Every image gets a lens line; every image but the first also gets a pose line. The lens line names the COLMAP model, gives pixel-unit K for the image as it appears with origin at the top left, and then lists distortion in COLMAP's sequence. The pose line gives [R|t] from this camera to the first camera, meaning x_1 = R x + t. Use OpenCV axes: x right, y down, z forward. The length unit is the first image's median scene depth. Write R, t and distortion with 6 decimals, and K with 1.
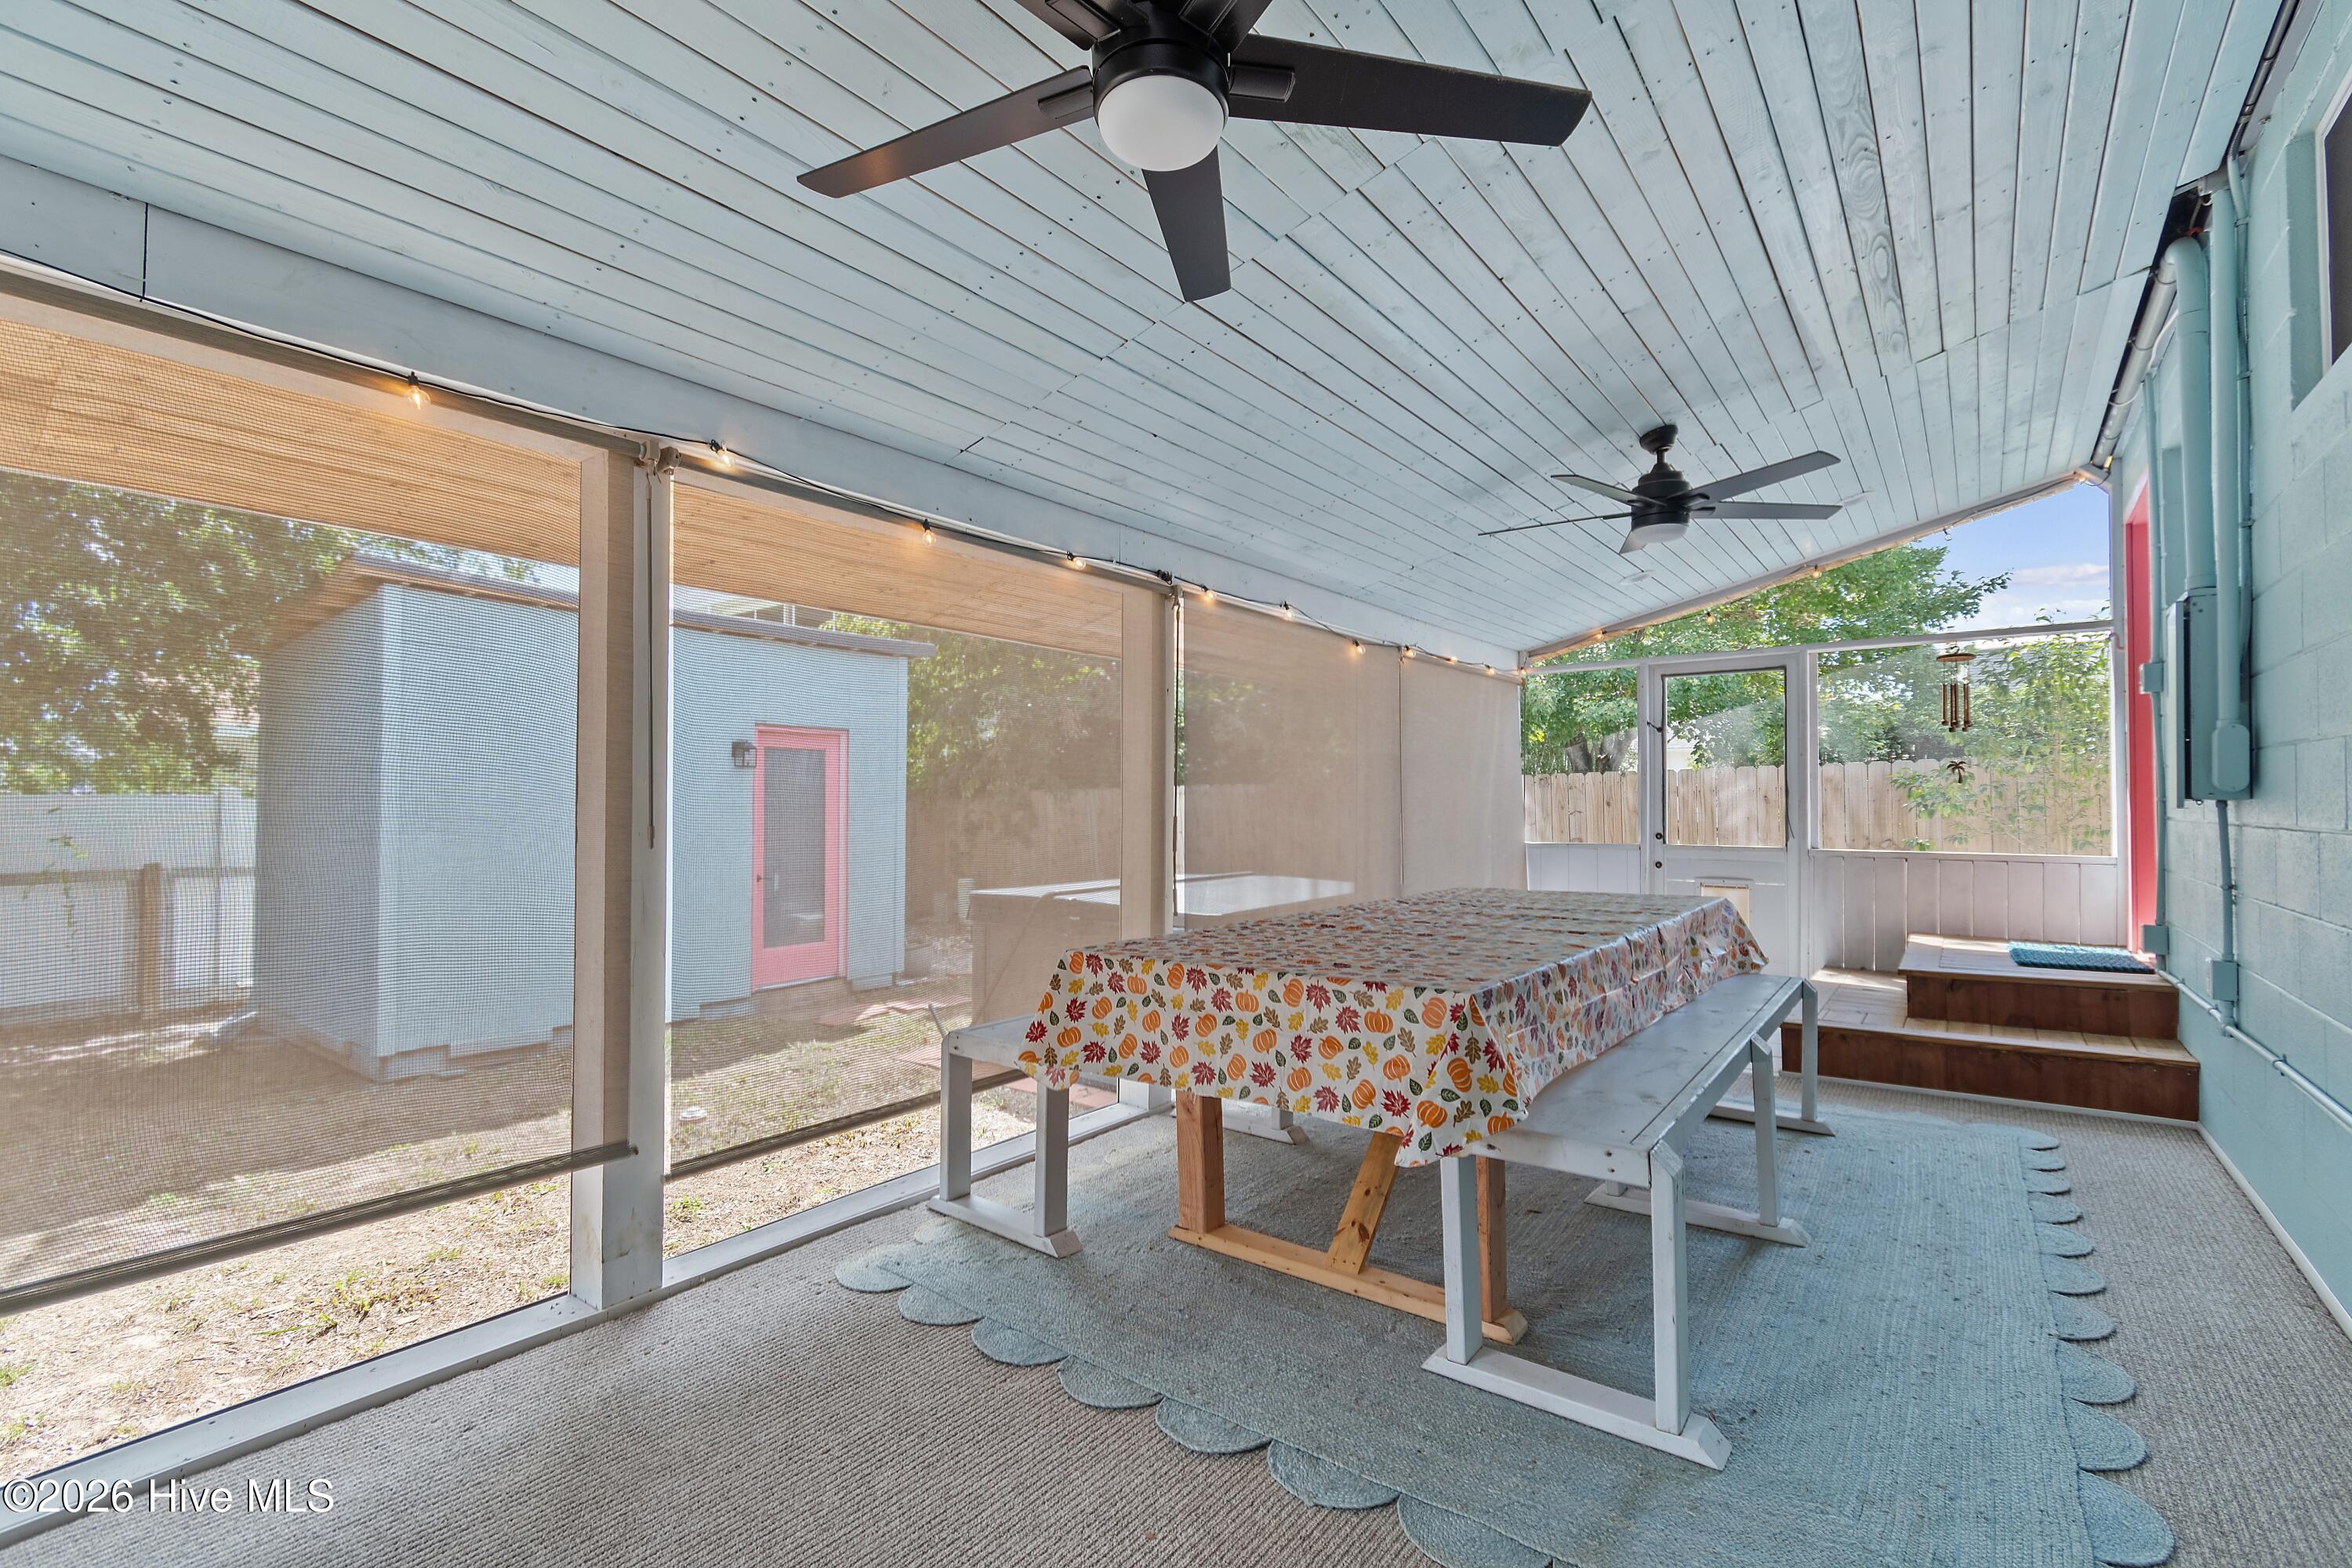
lens RADIAL K [[1045.3, 0, 1176.0], [0, 1045.3, 784.0], [0, 0, 1]] dist [0.003928, -0.000426]
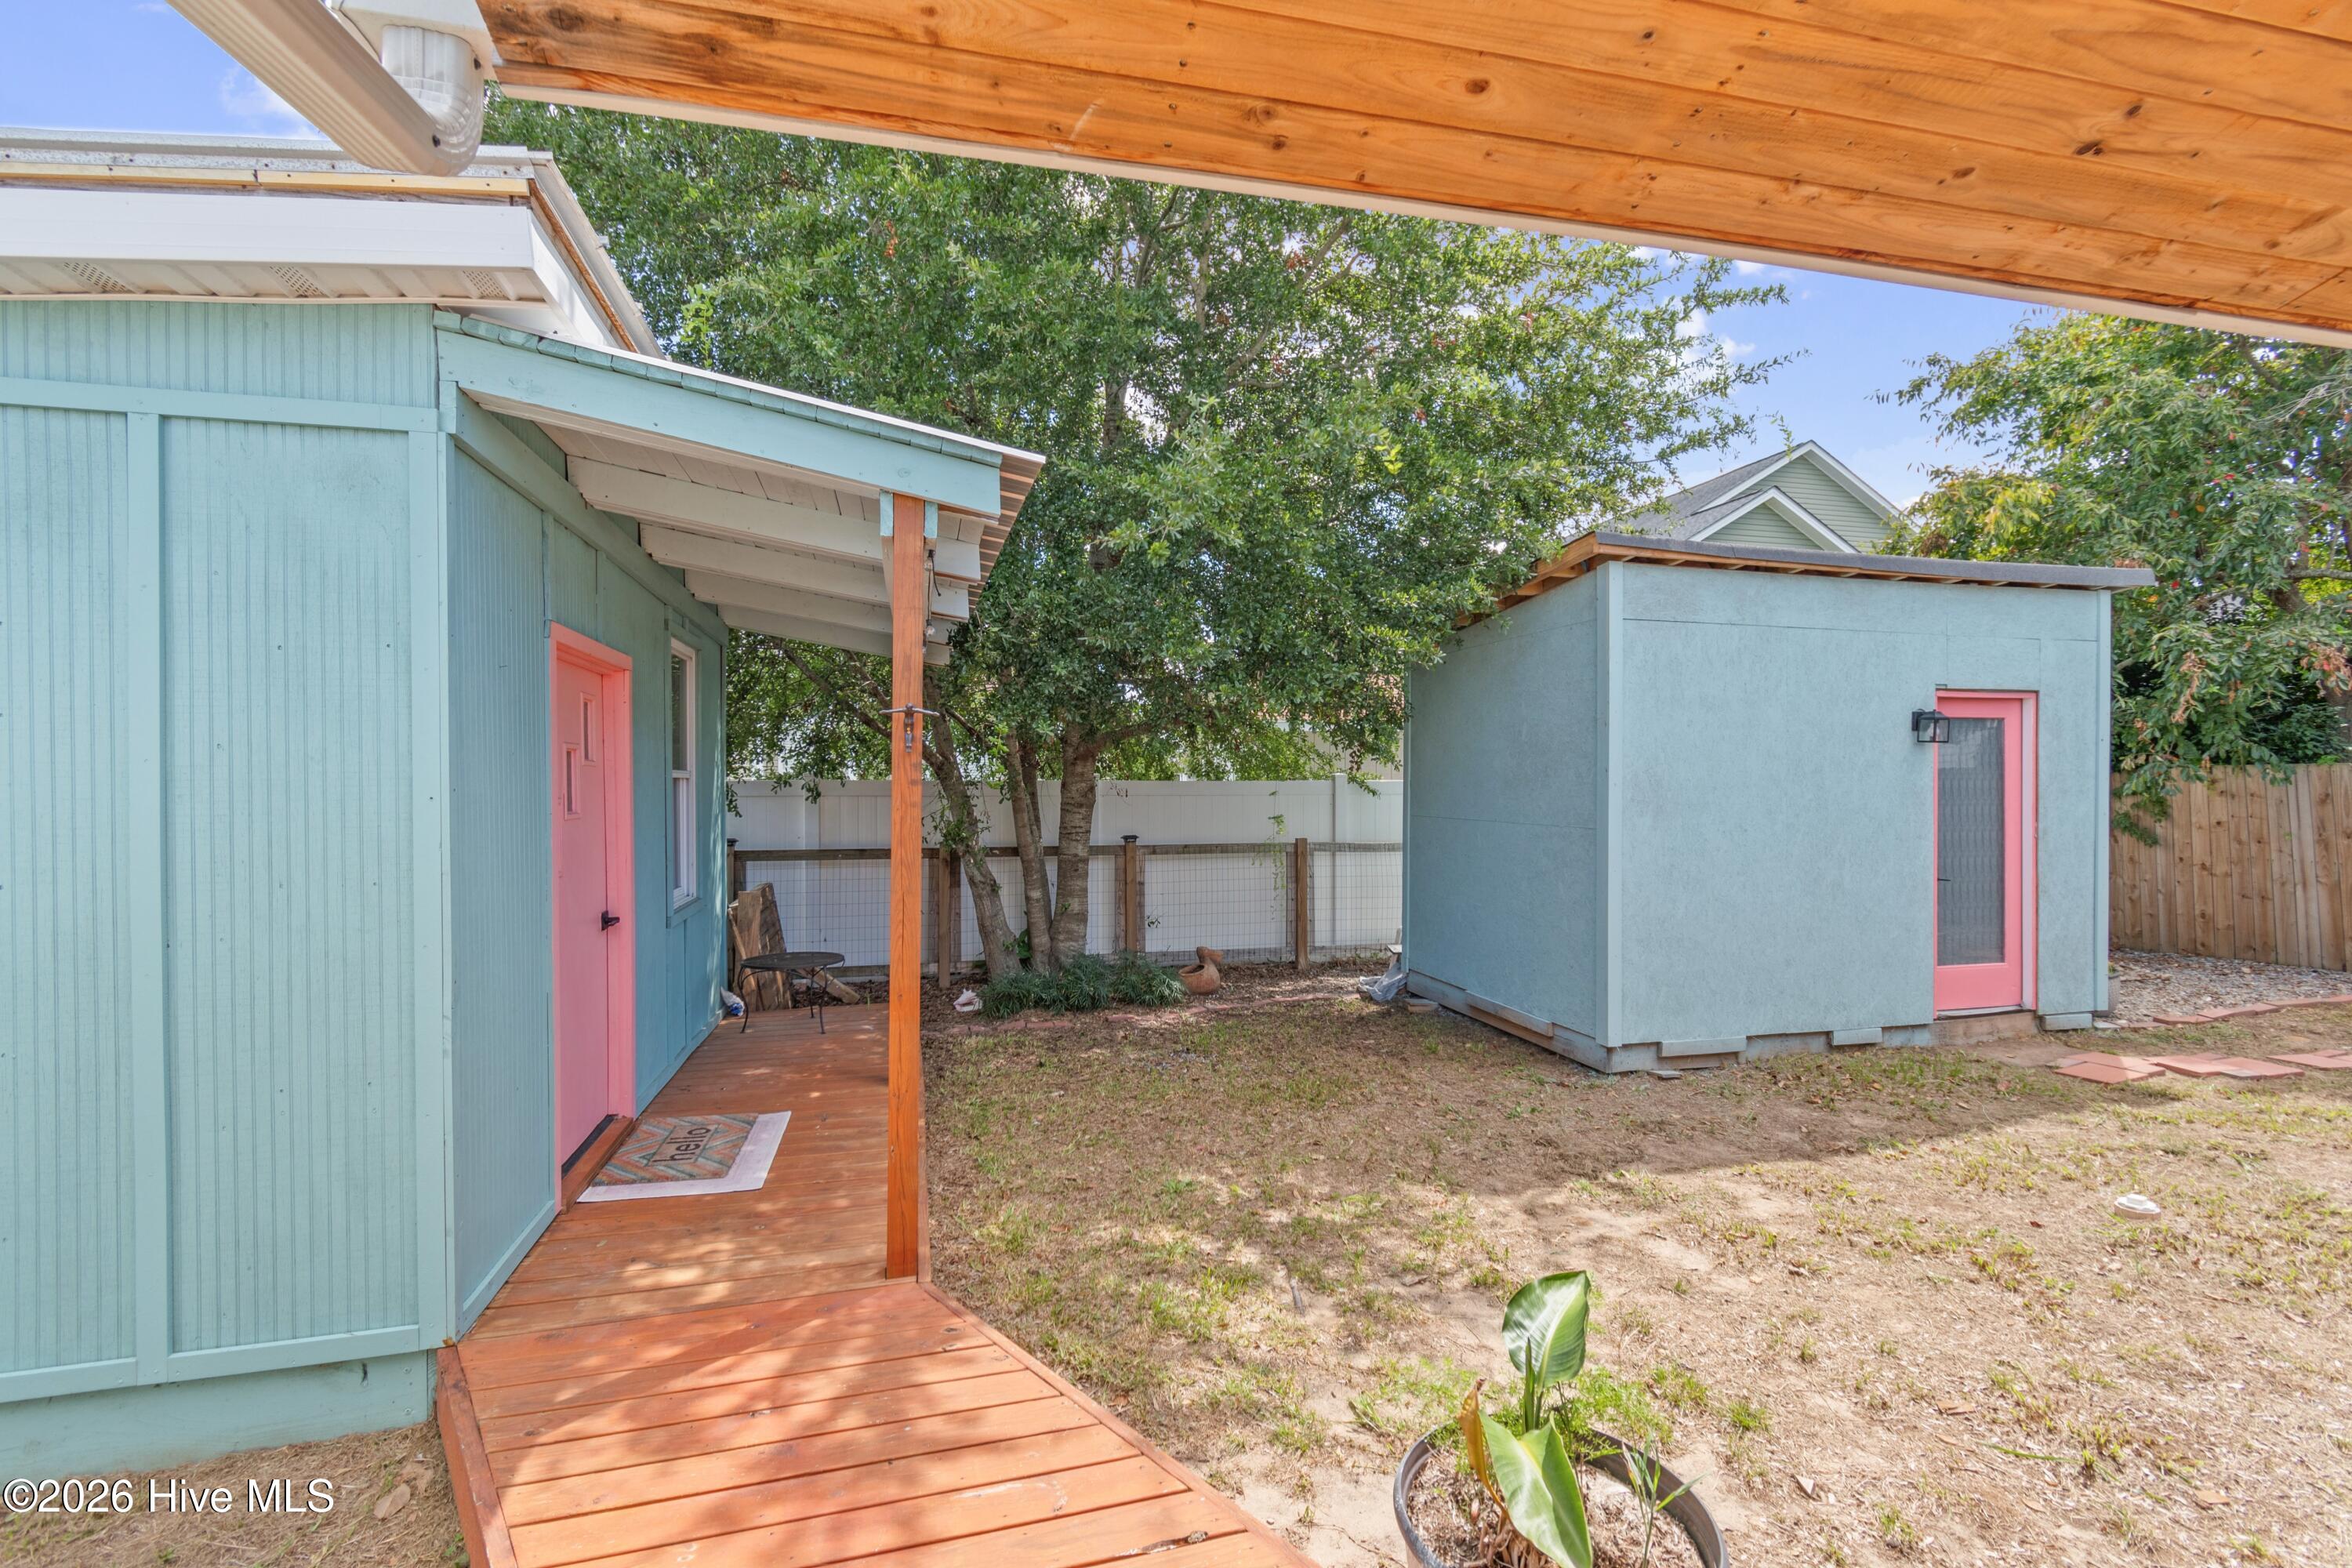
lens RADIAL K [[1036.1, 0, 1176.8], [0, 1036.1, 786.4], [0, 0, 1]] dist [0.004979, -0.002996]
pose [[0.773758, -0.002983, -0.633475, -0.732799], [0.012357, 0.999870, 0.010385, 0.004750], [0.633361, -0.015863, 0.773694, 0.002677]]
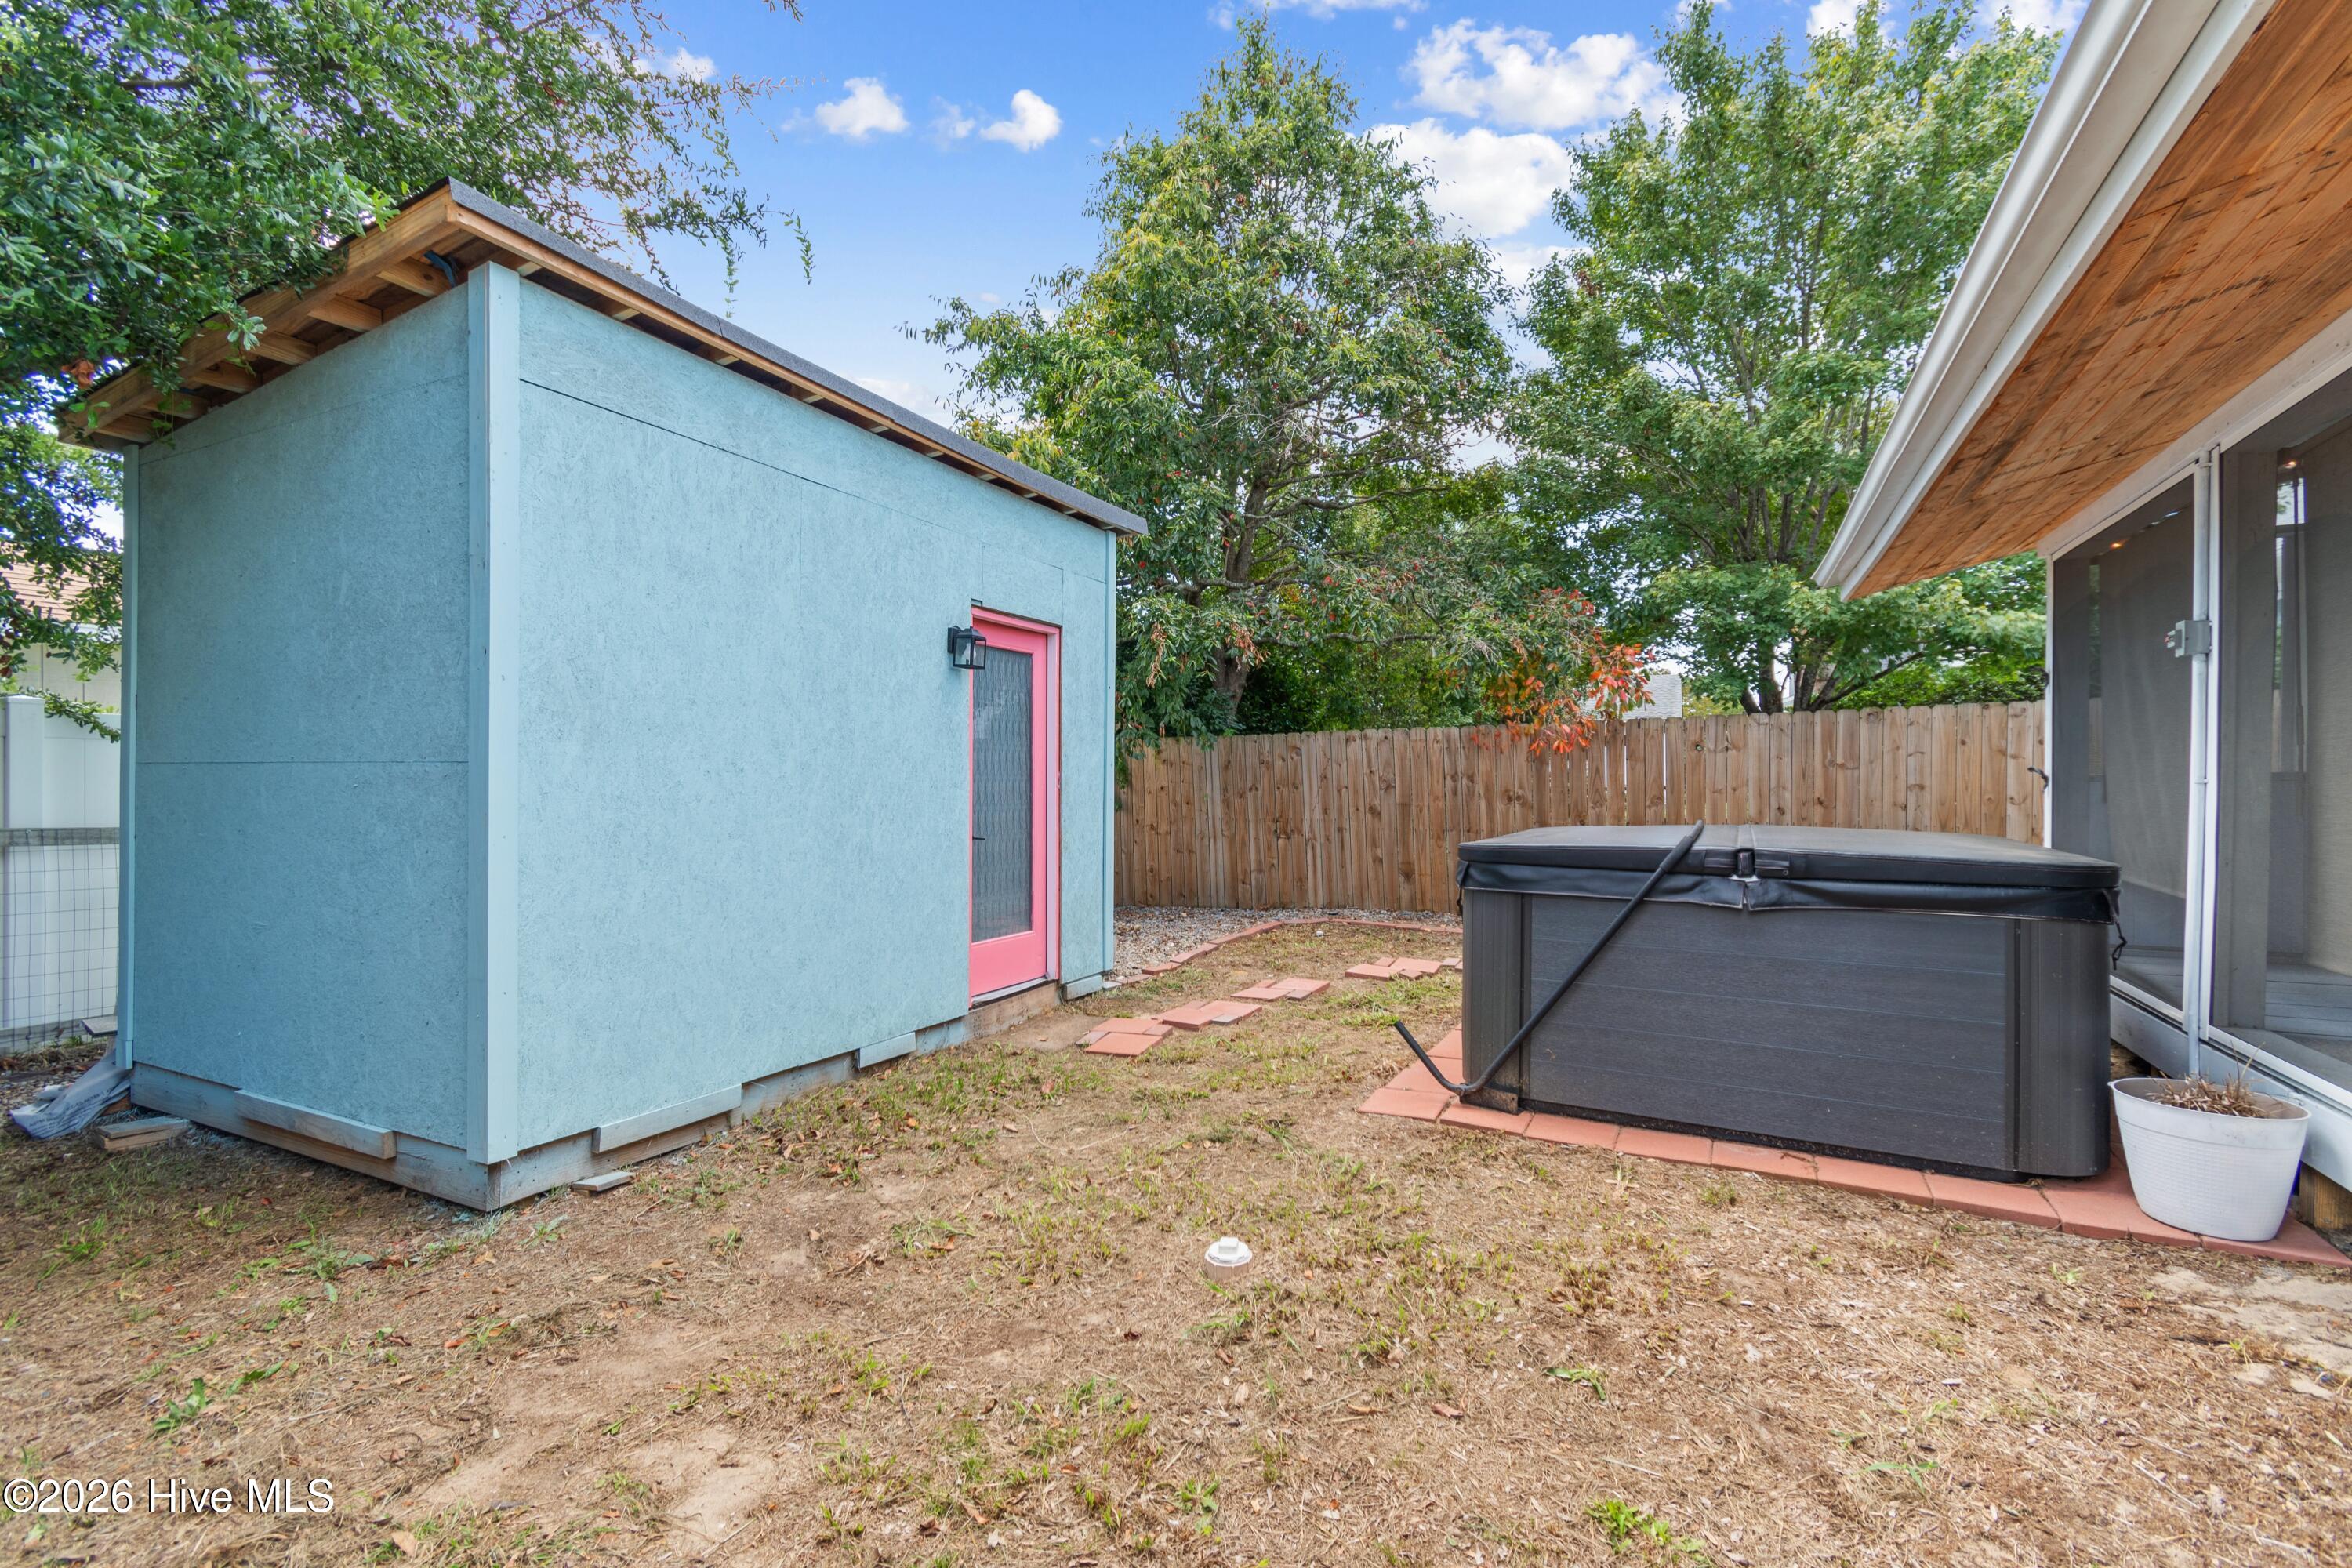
lens RADIAL K [[1036.1, 0, 1176.8], [0, 1036.1, 786.4], [0, 0, 1]] dist [0.004979, -0.002996]
pose [[0.985971, -0.002286, 0.166902, -0.808578], [-0.000069, 0.999901, 0.014105, 0.101627], [-0.166918, -0.013919, 0.985873, 0.687805]]
